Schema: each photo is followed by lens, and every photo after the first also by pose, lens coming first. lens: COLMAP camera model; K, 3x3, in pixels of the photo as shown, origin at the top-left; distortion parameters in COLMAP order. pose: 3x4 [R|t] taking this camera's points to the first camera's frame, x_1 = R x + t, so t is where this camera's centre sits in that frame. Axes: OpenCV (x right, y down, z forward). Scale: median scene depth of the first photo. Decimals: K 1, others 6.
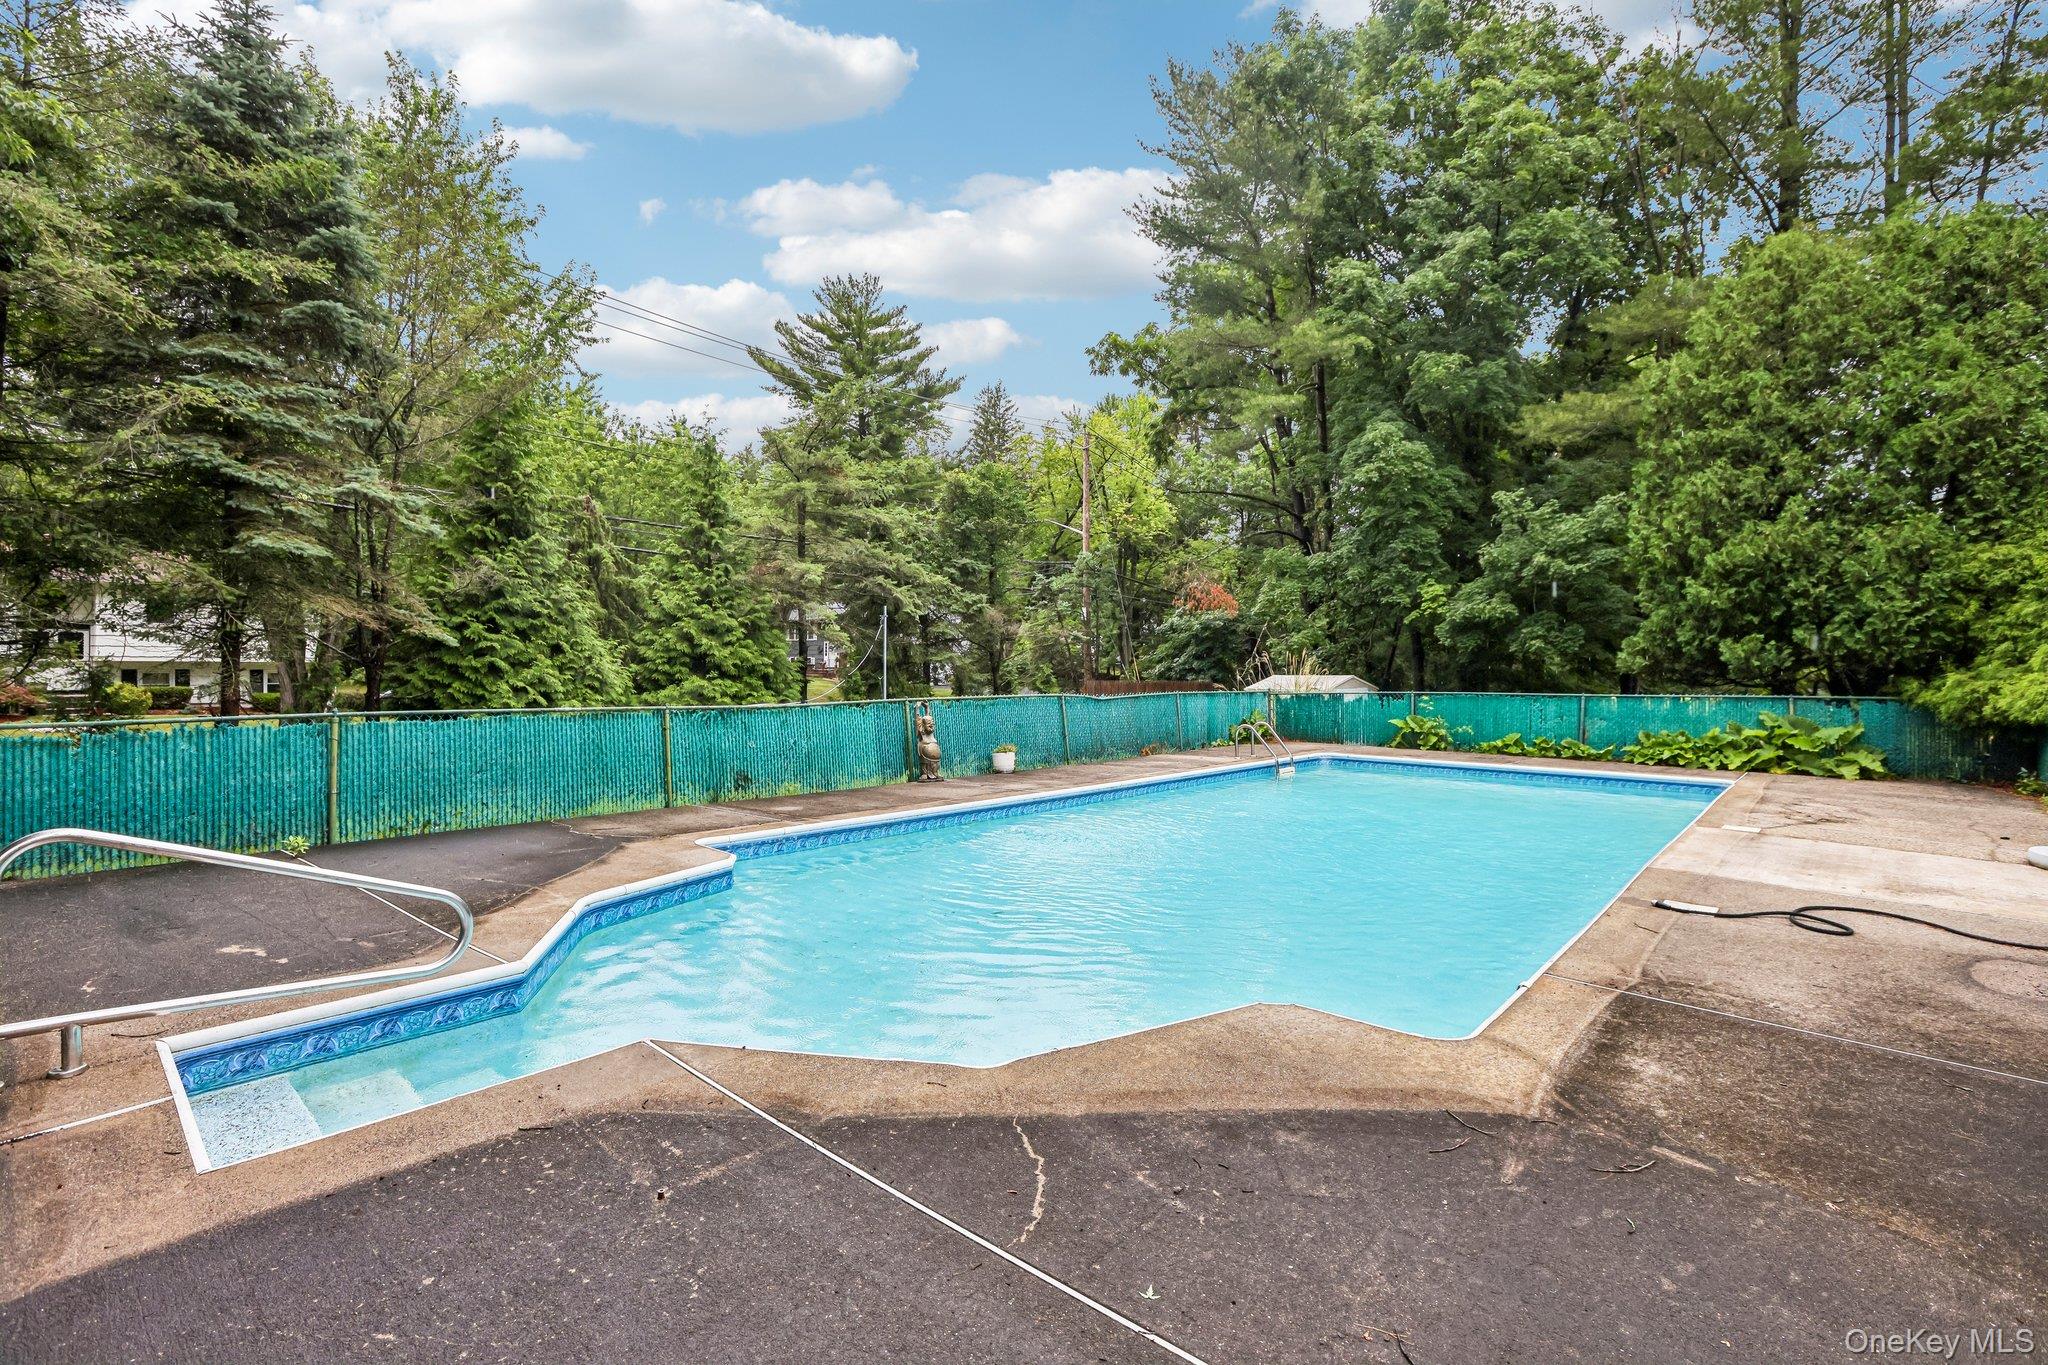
lens RADIAL K [[927.7, 0, 1021.8], [0, 927.7, 684.6], [0, 0, 1]] dist [-0.022580, 0.003061]
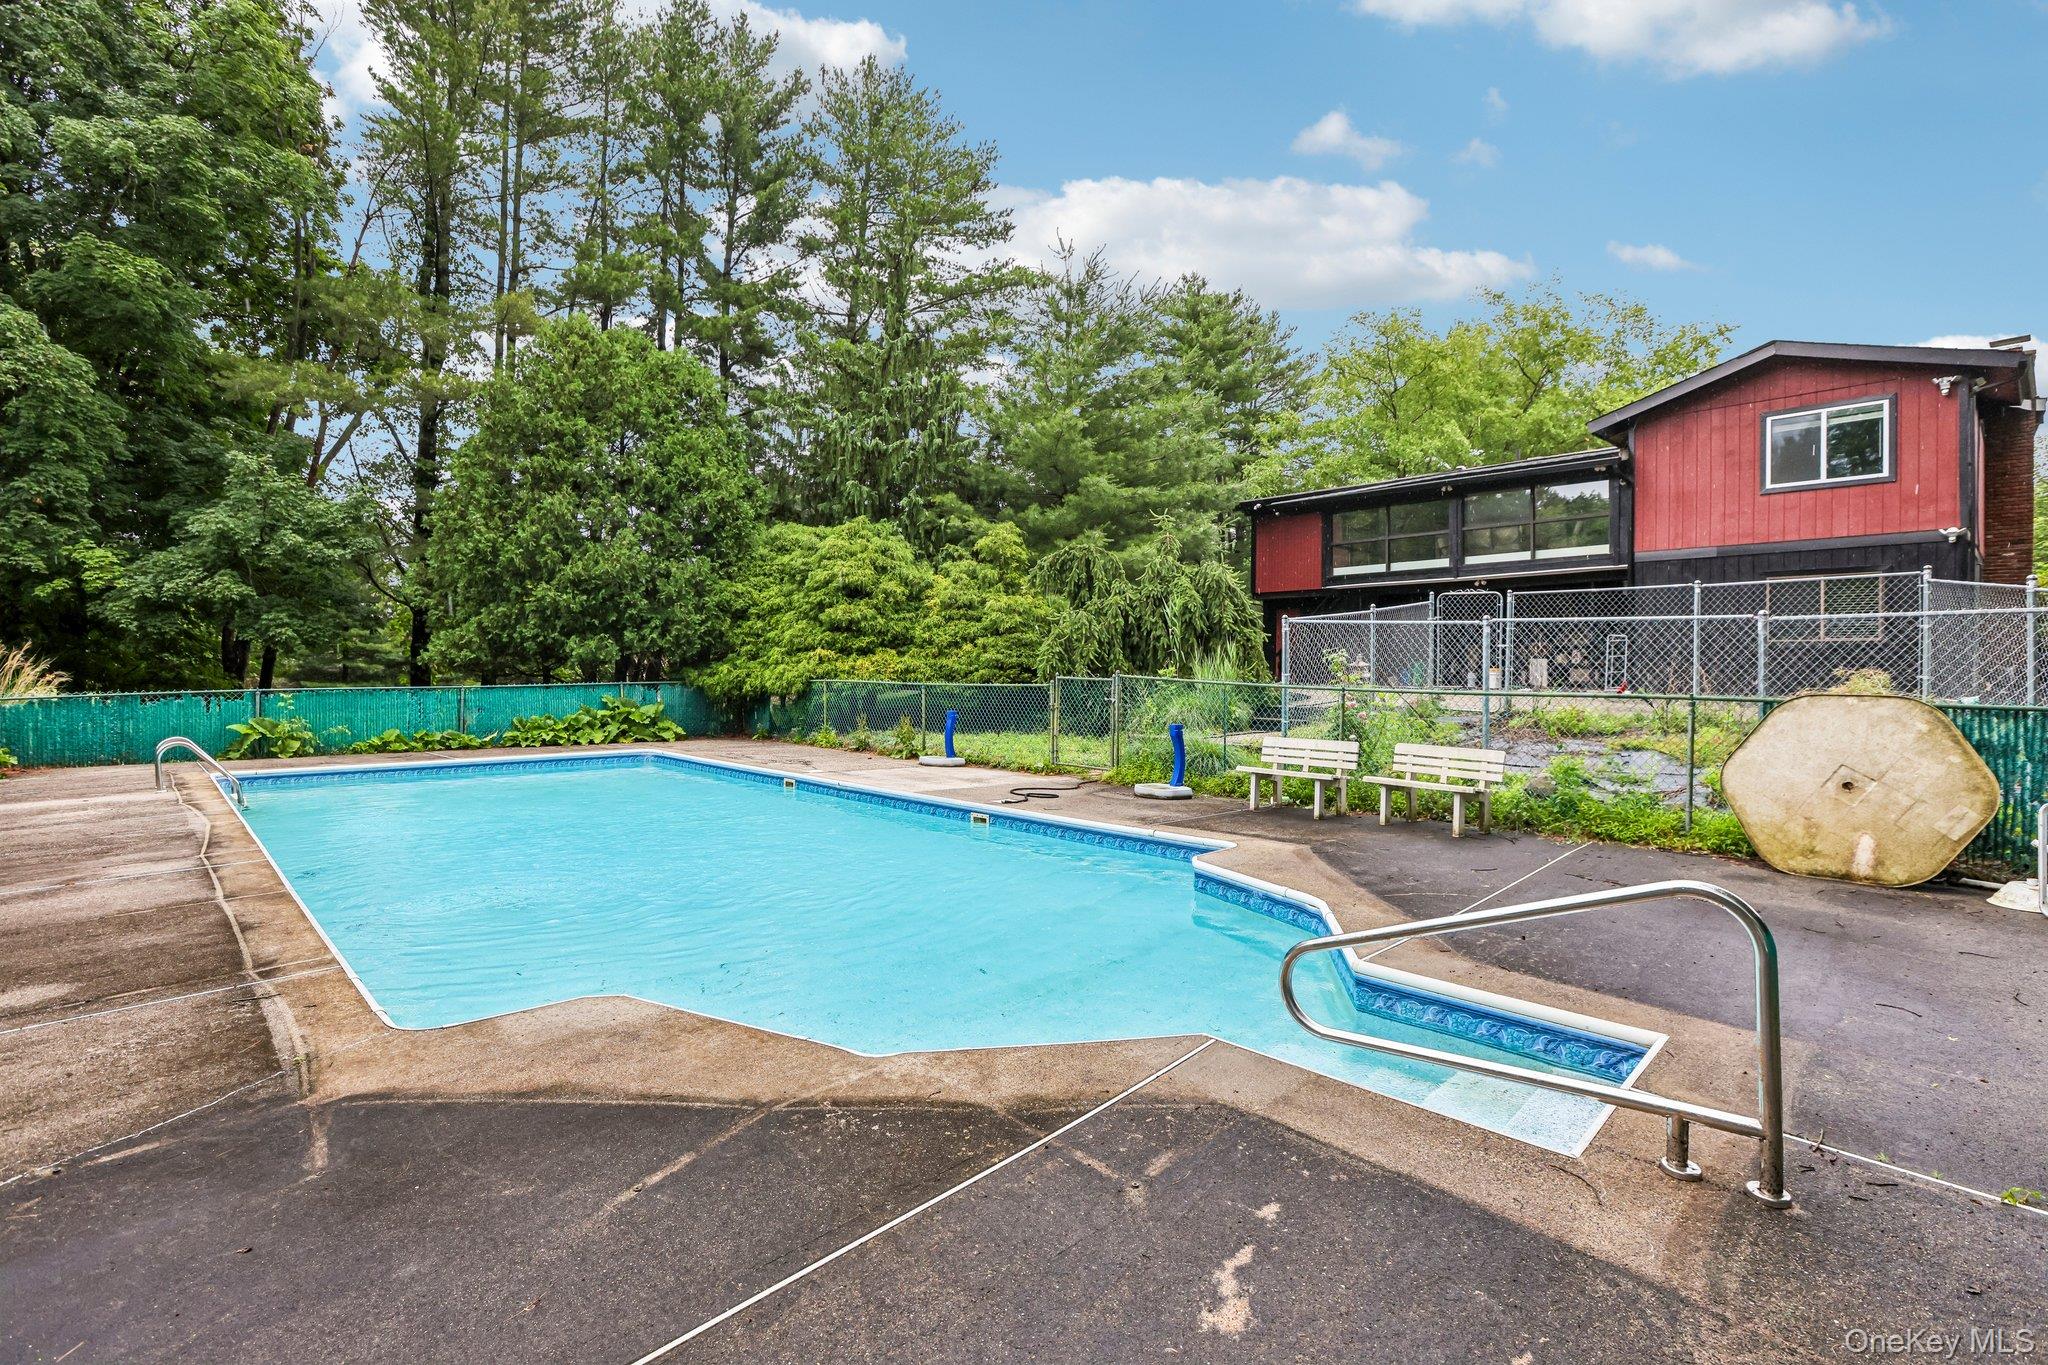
lens RADIAL K [[927.7, 0, 1023.7], [0, 927.7, 667.8], [0, 0, 1]] dist [-0.022580, 0.003061]
pose [[0.063861, -0.005866, 0.997942, -0.410846], [0.013676, 0.999894, 0.005002, -0.006749], [-0.997865, 0.013329, 0.063935, 0.336047]]
